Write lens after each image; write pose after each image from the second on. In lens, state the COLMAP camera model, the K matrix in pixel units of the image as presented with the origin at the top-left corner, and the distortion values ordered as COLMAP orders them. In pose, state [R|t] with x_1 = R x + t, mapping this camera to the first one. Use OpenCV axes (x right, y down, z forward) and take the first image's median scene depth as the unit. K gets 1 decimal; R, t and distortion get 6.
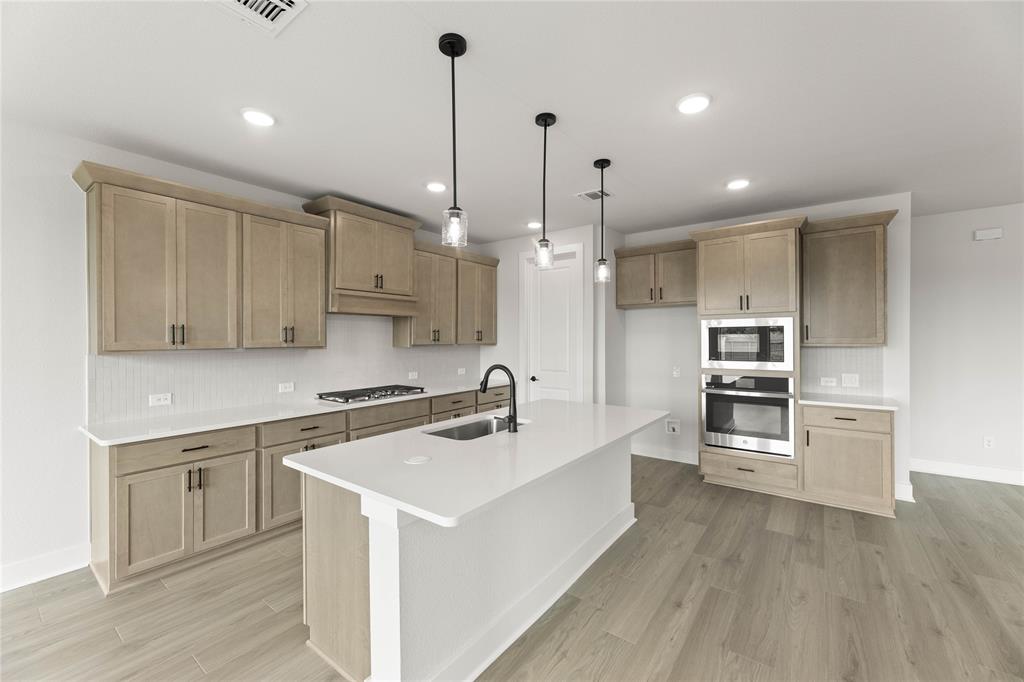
lens RADIAL K [[407.9, 0, 516.5], [0, 407.9, 339.6], [0, 0, 1]] dist [-0.000414, -0.000450]
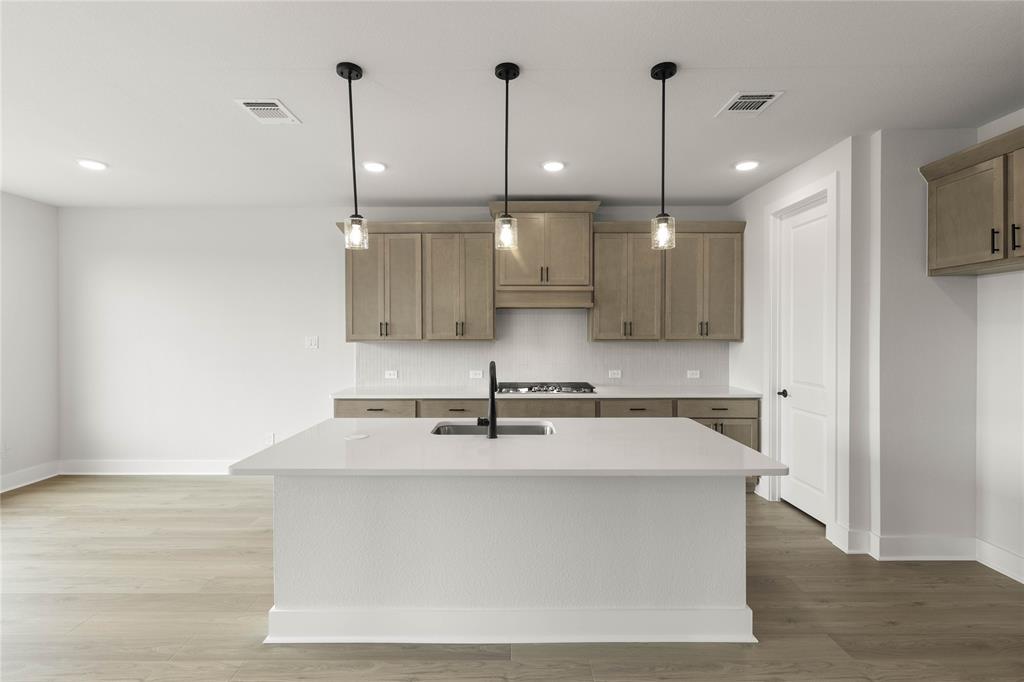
lens RADIAL K [[472.0, 0, 520.4], [0, 472.0, 335.1], [0, 0, 1]] dist [-0.002265, -0.000031]
pose [[0.602792, 0.008728, -0.797851, 0.557096], [-0.002762, 0.999957, 0.008853, -0.005563], [0.797894, -0.003133, 0.602790, 0.282848]]
